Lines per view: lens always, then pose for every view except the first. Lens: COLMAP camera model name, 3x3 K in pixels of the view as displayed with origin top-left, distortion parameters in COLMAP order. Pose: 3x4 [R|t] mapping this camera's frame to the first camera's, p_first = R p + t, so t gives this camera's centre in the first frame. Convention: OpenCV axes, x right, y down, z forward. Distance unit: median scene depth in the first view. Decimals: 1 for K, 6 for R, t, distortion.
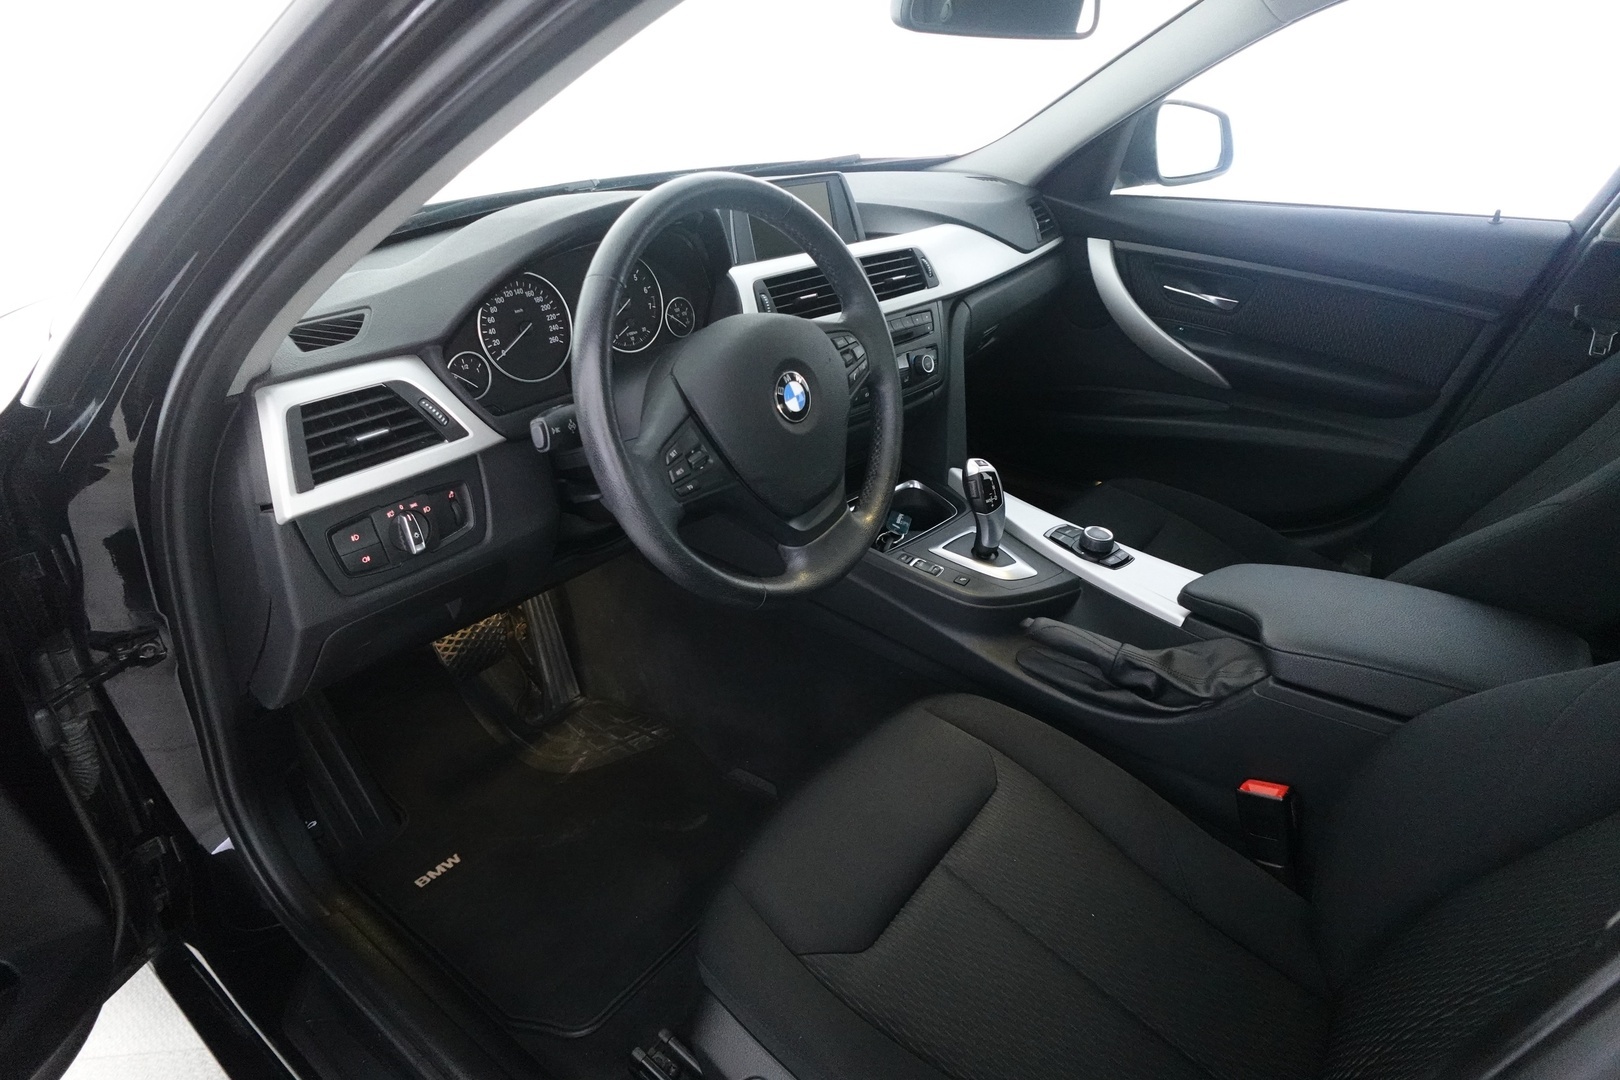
lens RADIAL K [[905.8, 0, 818.2], [0, 905.8, 535.9], [0, 0, 1]] dist [-0.007805, 0.004889]
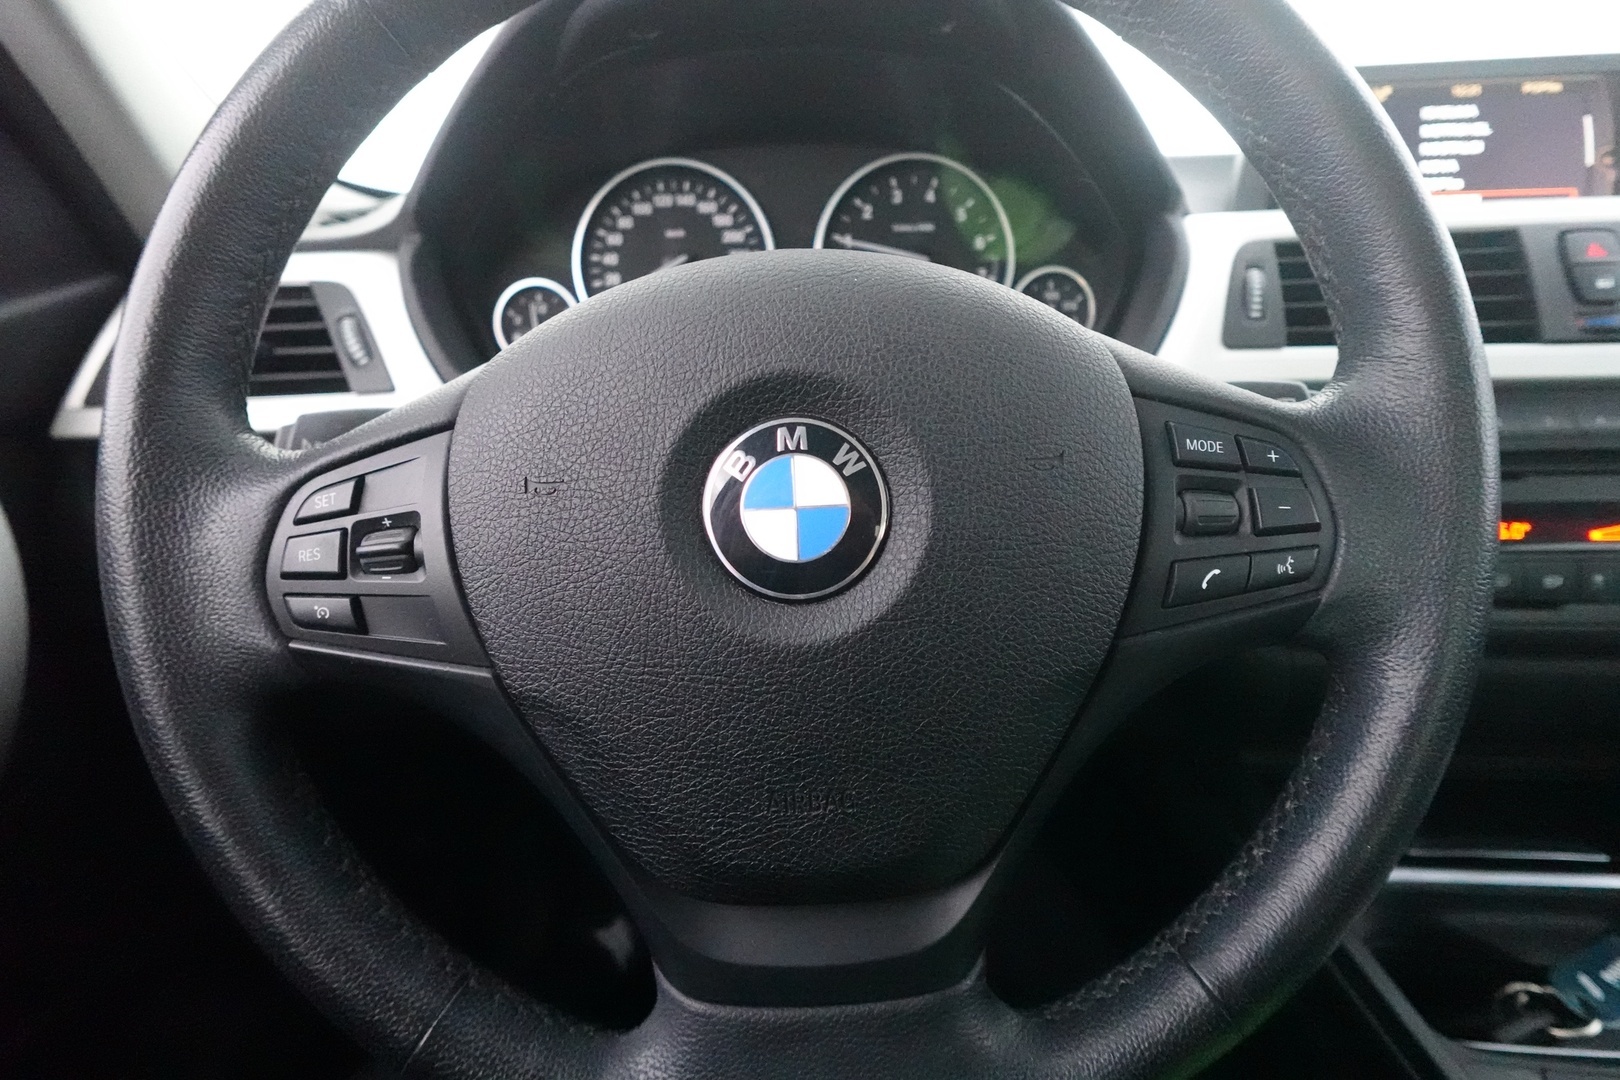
lens RADIAL K [[905.8, 0, 817.4], [0, 905.8, 543.4], [0, 0, 1]] dist [-0.007805, 0.004889]
pose [[0.641720, 0.205315, -0.738946, 0.146203], [-0.332890, 0.942573, -0.027198, -0.076579], [0.690927, 0.263441, 0.673215, 0.655889]]
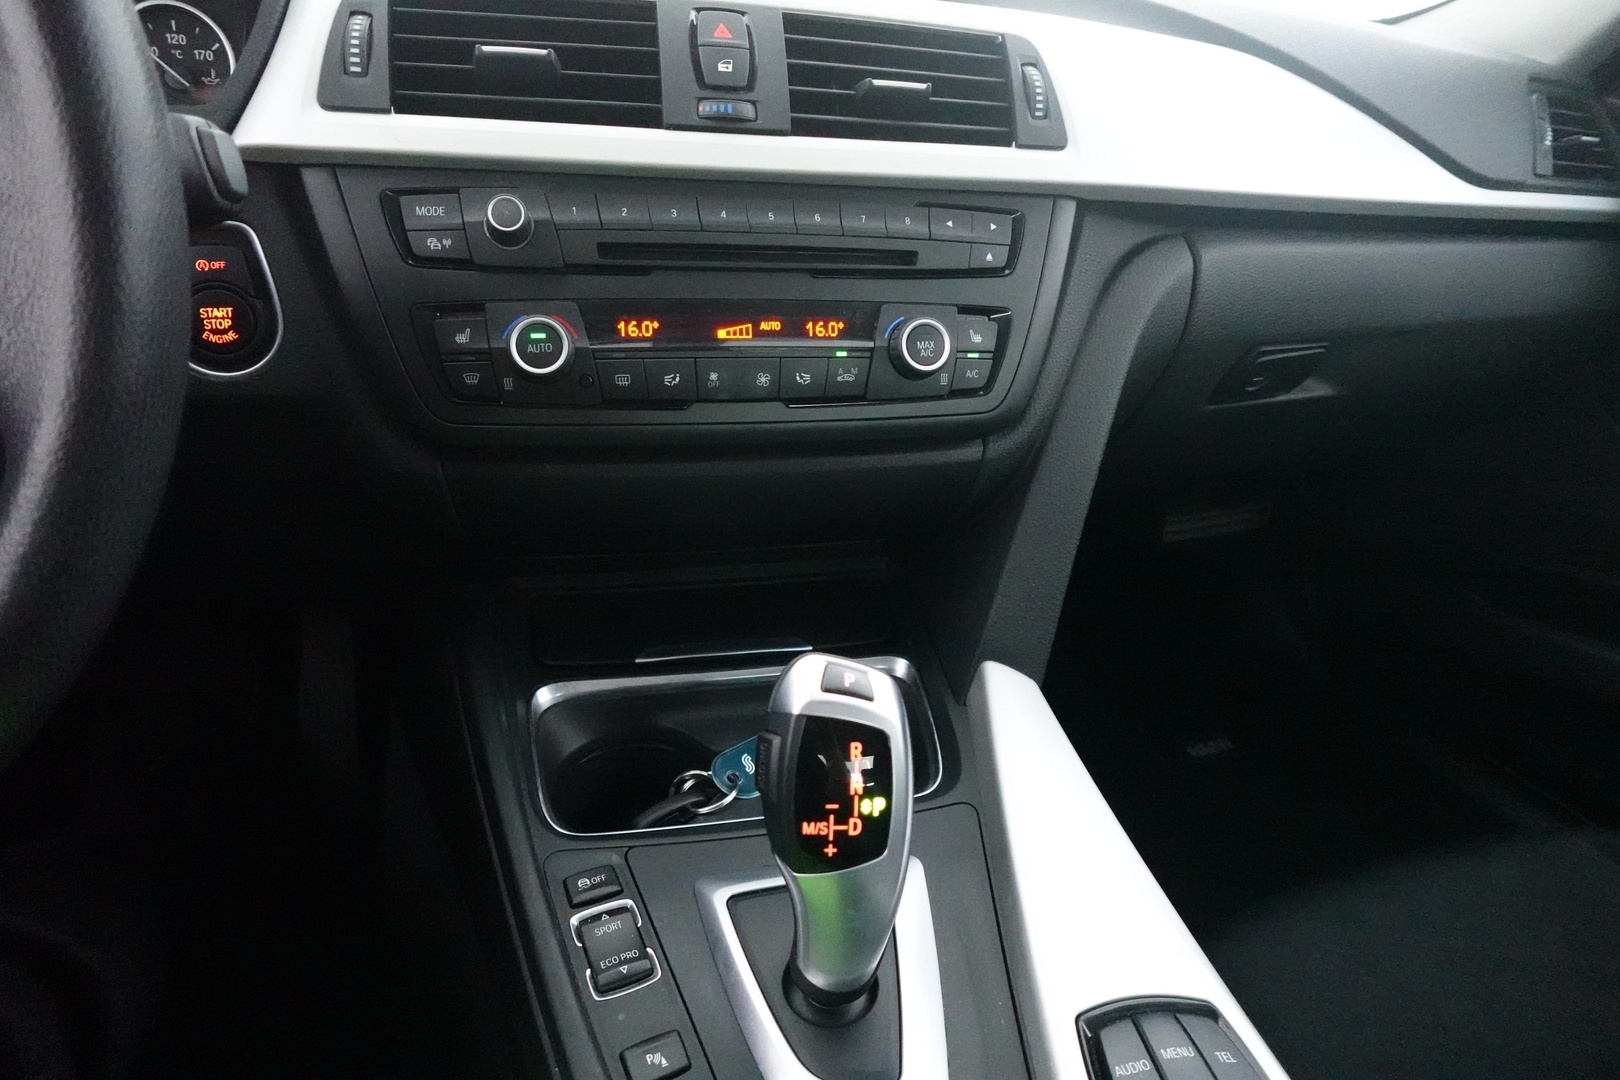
lens RADIAL K [[905.8, 0, 813.8], [0, 905.8, 542.0], [0, 0, 1]] dist [-0.007805, 0.004889]
pose [[0.838150, 0.268401, -0.474832, 0.324520], [-0.301342, 0.953490, 0.007052, -0.134416], [0.454640, 0.137176, 0.880048, 0.845231]]
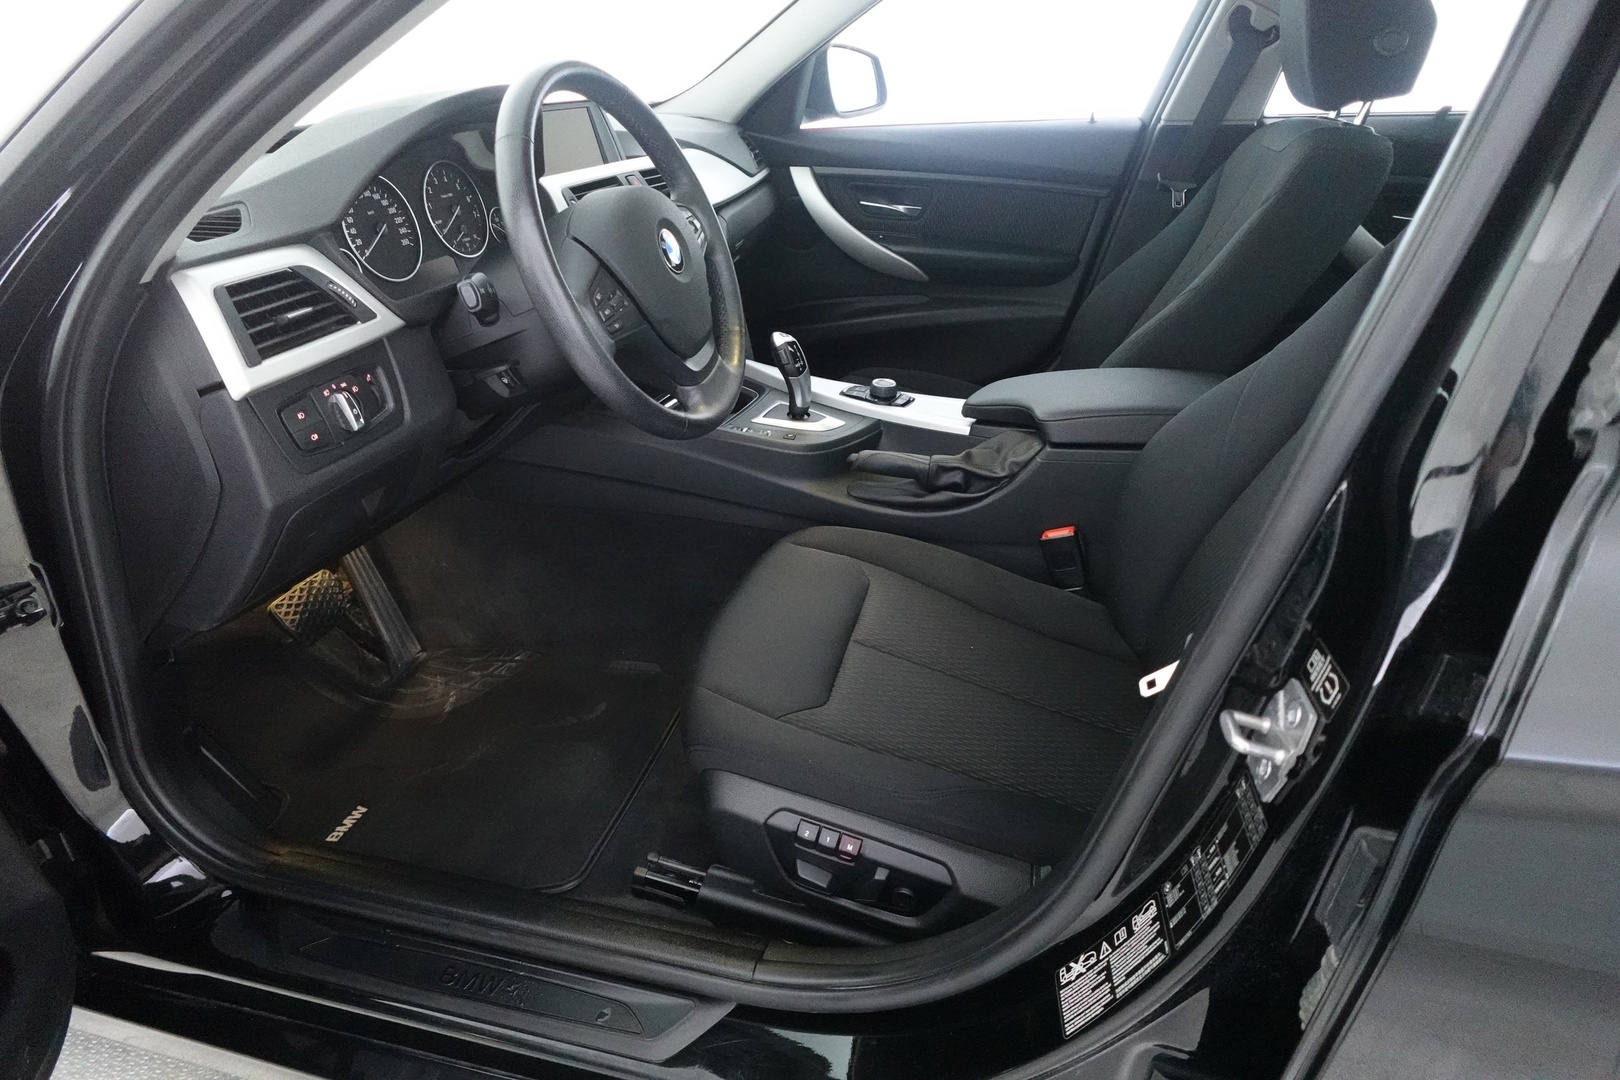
lens RADIAL K [[905.8, 0, 812.3], [0, 905.8, 535.0], [0, 0, 1]] dist [-0.007805, 0.004889]
pose [[0.919673, -0.202804, 0.336262, -0.256104], [0.204845, 0.978341, 0.029801, 0.160272], [-0.335022, 0.041475, 0.941297, -0.104633]]
